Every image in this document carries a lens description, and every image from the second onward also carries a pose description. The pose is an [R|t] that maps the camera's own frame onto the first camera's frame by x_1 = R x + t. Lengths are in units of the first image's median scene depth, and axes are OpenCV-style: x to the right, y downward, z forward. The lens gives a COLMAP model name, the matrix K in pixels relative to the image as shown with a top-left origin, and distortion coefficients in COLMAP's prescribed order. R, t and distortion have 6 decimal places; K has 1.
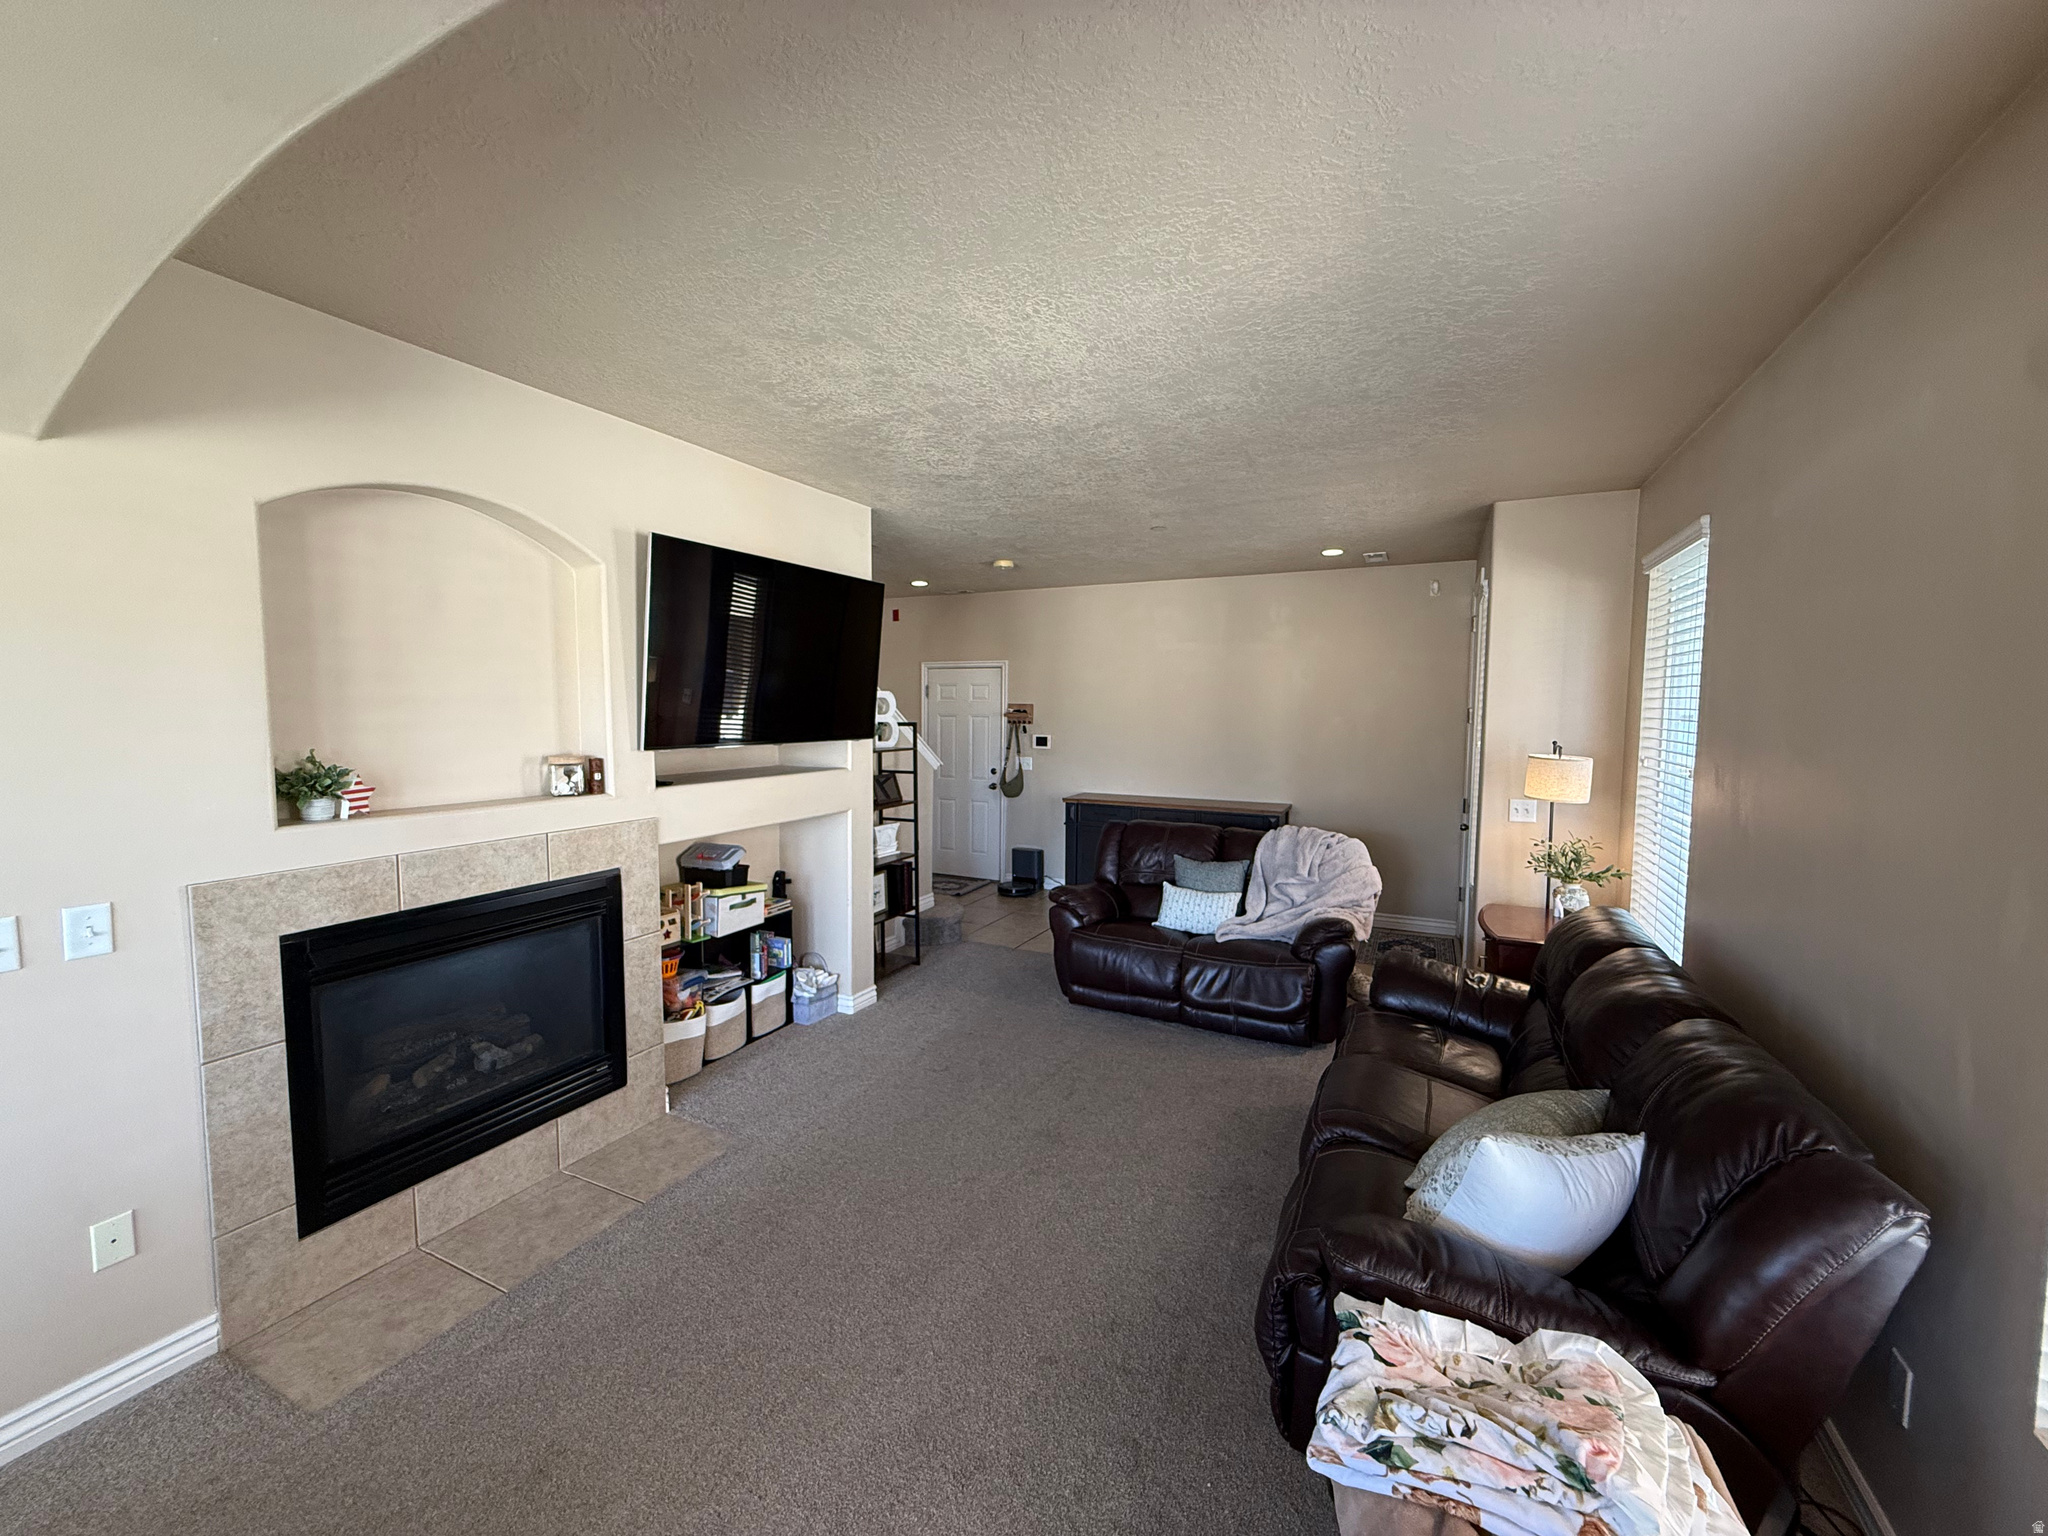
lens RADIAL K [[821.1, 0, 1019.5], [0, 821.1, 765.0], [0, 0, 1]] dist [0.004309, 0.000588]
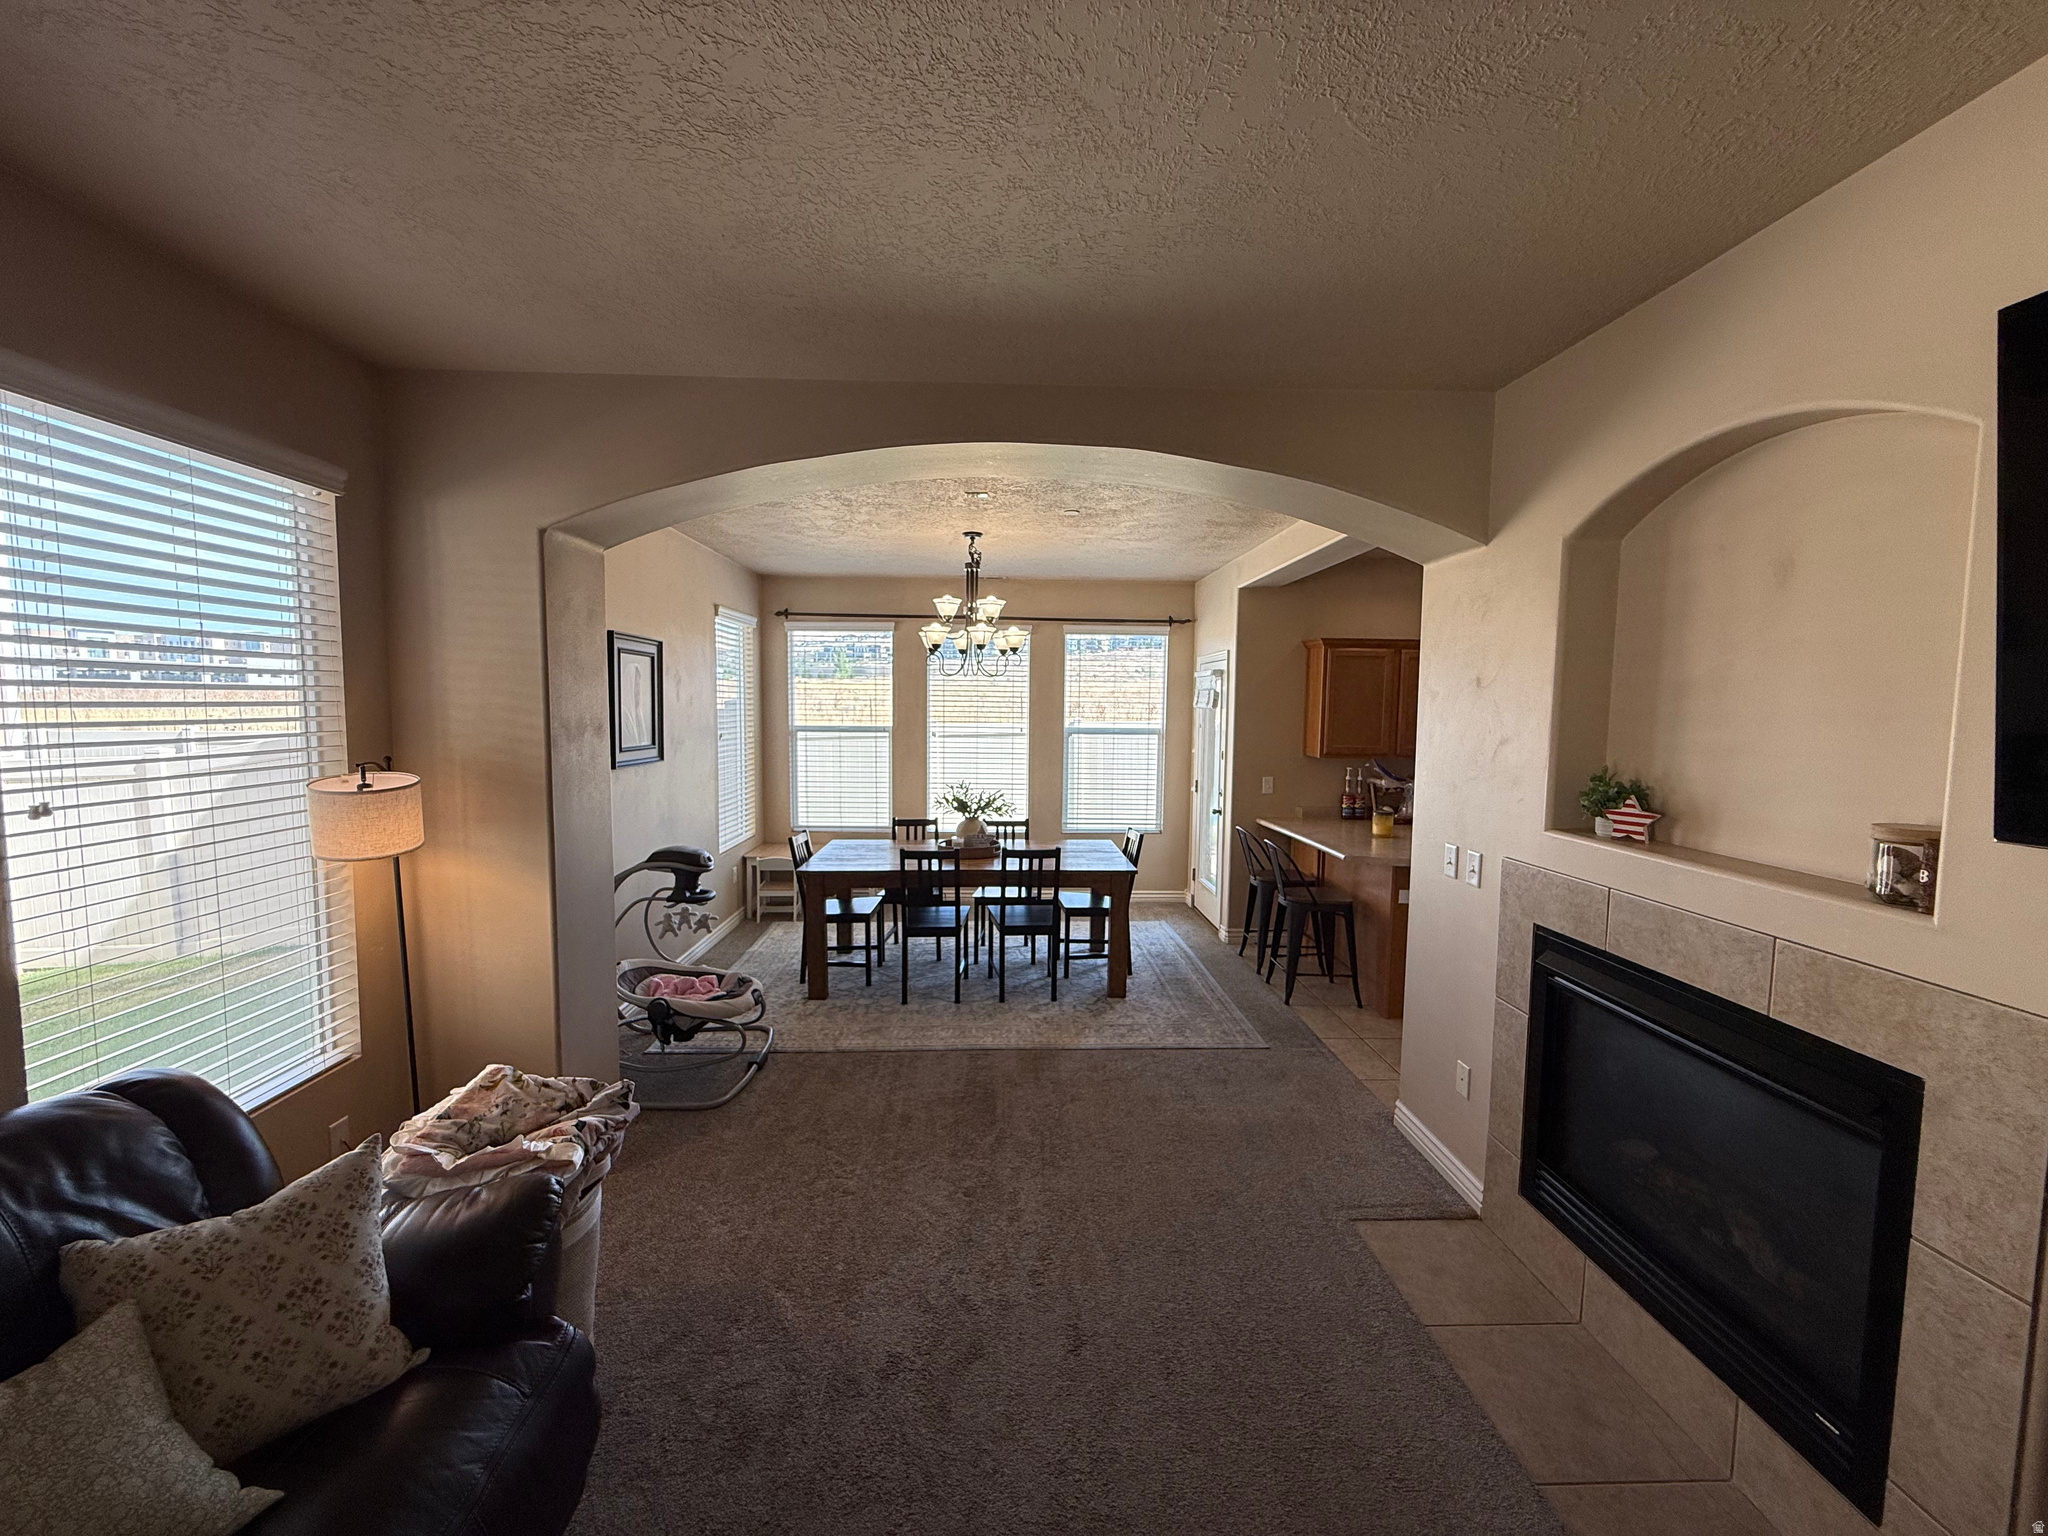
lens RADIAL K [[821.1, 0, 1024.1], [0, 821.1, 771.0], [0, 0, 1]] dist [0.004309, 0.000588]
pose [[-0.879917, 0.027969, -0.474303, 0.182142], [-0.044798, 0.988935, 0.141425, -0.093627], [0.473011, 0.145691, -0.868928, 1.193037]]
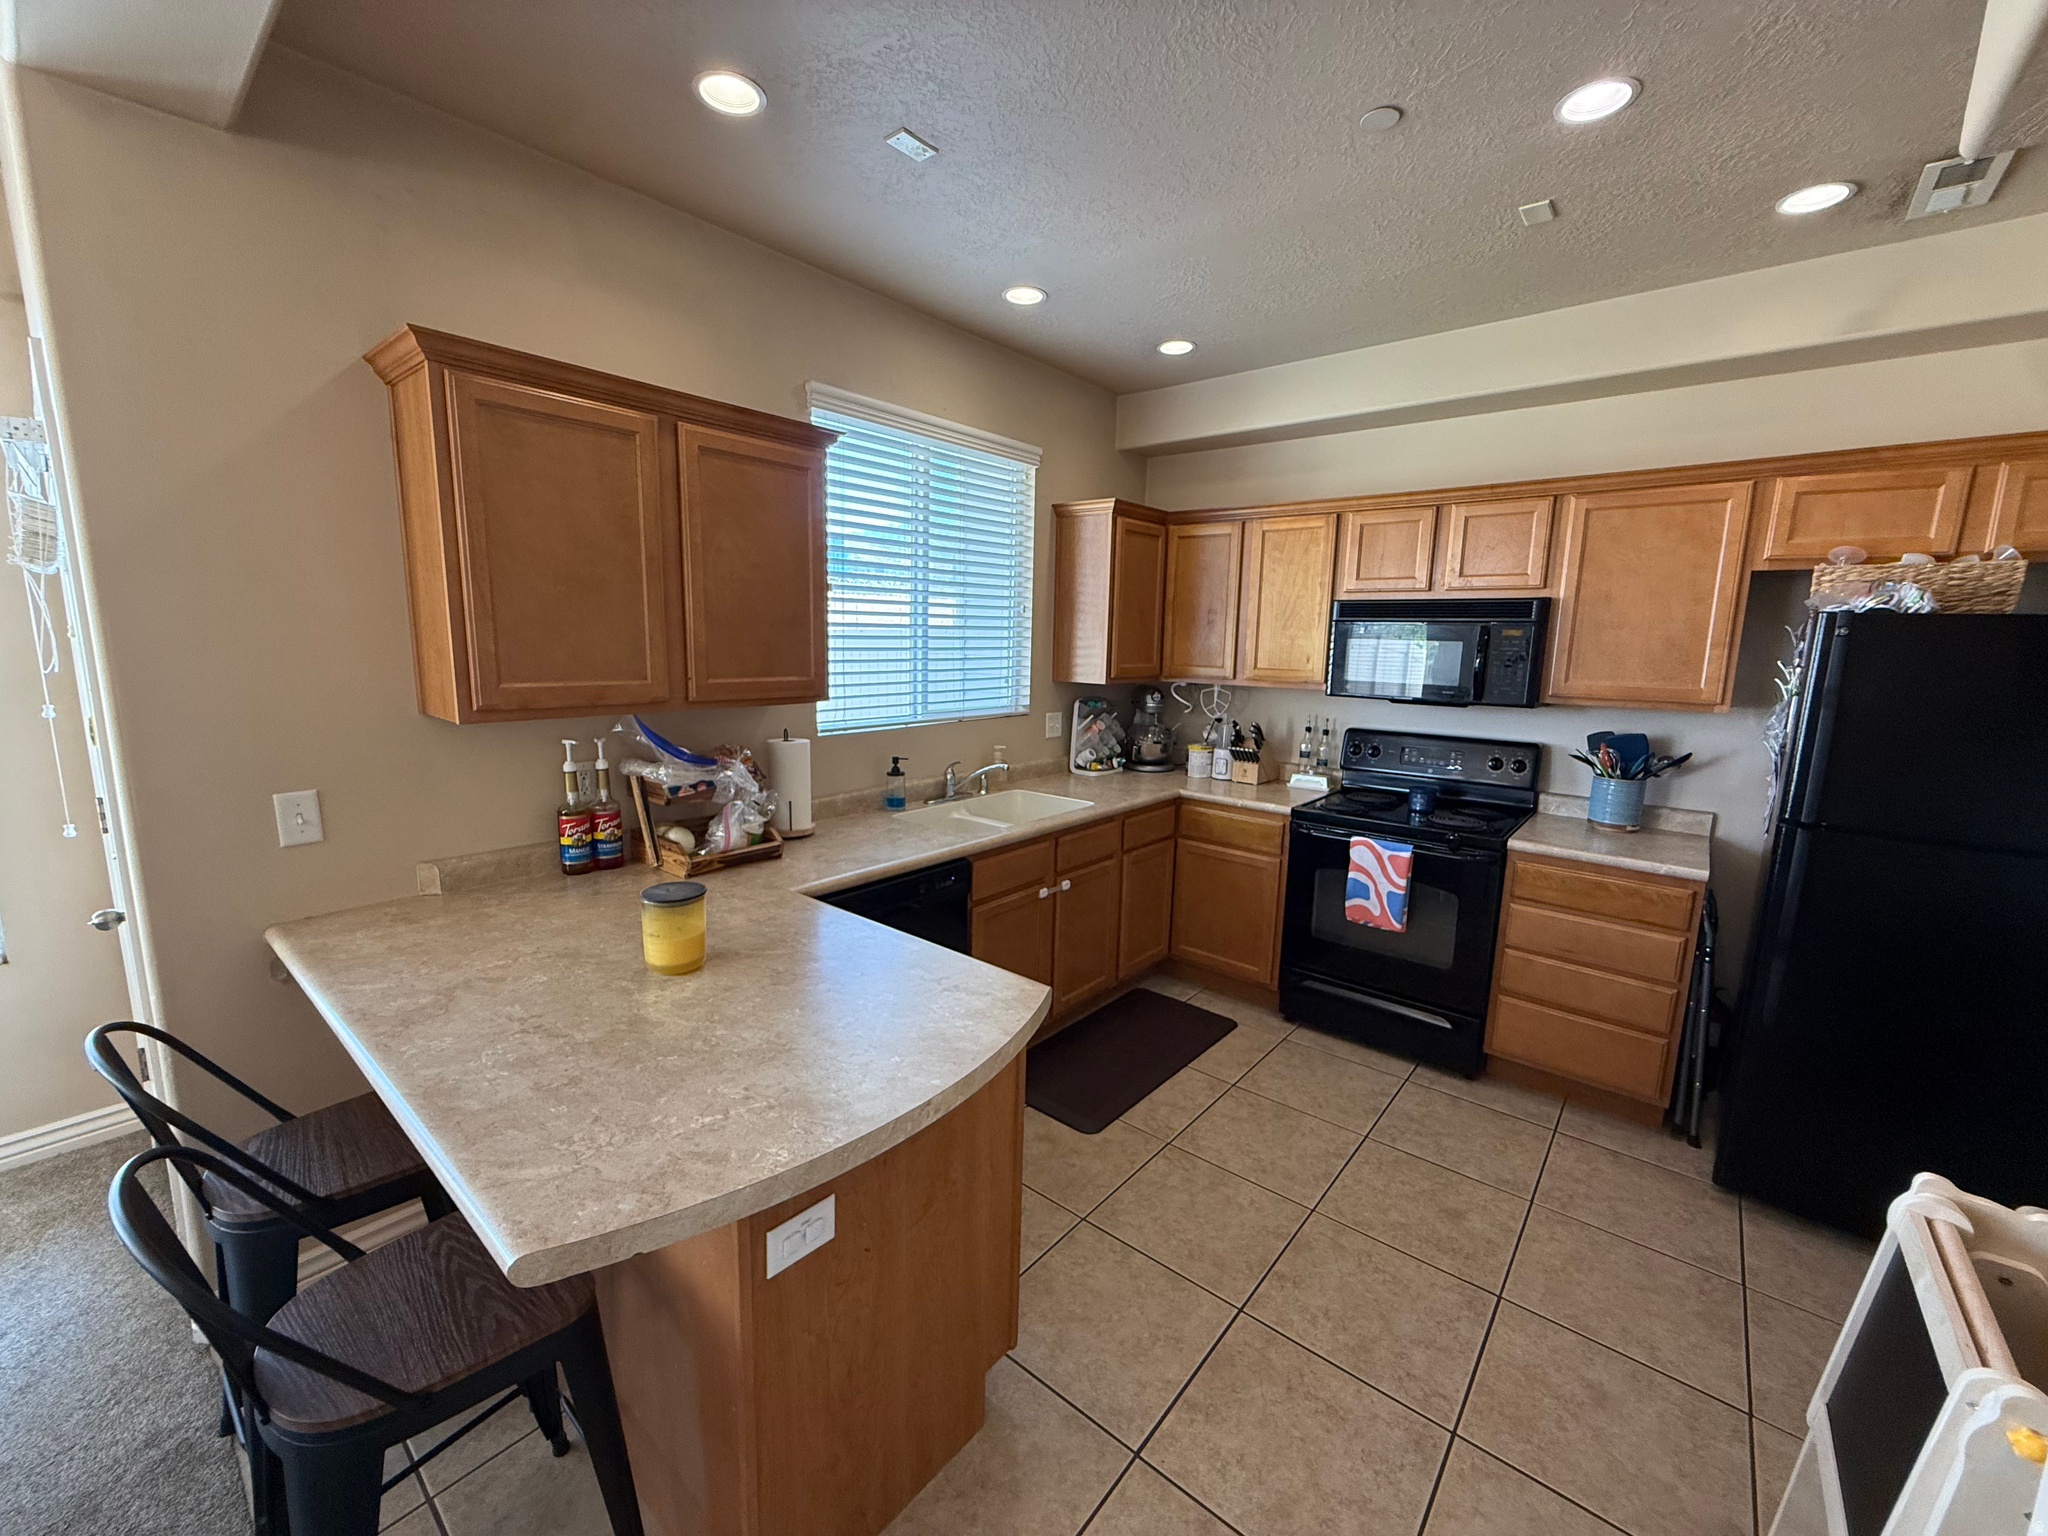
lens RADIAL K [[821.1, 0, 1025.5], [0, 821.1, 765.7], [0, 0, 1]] dist [0.004309, 0.000588]
pose [[-0.242414, 0.149830, -0.958534, -0.778257], [-0.090782, 0.980165, 0.176170, -0.008456], [0.965916, 0.129724, -0.224003, 0.451770]]
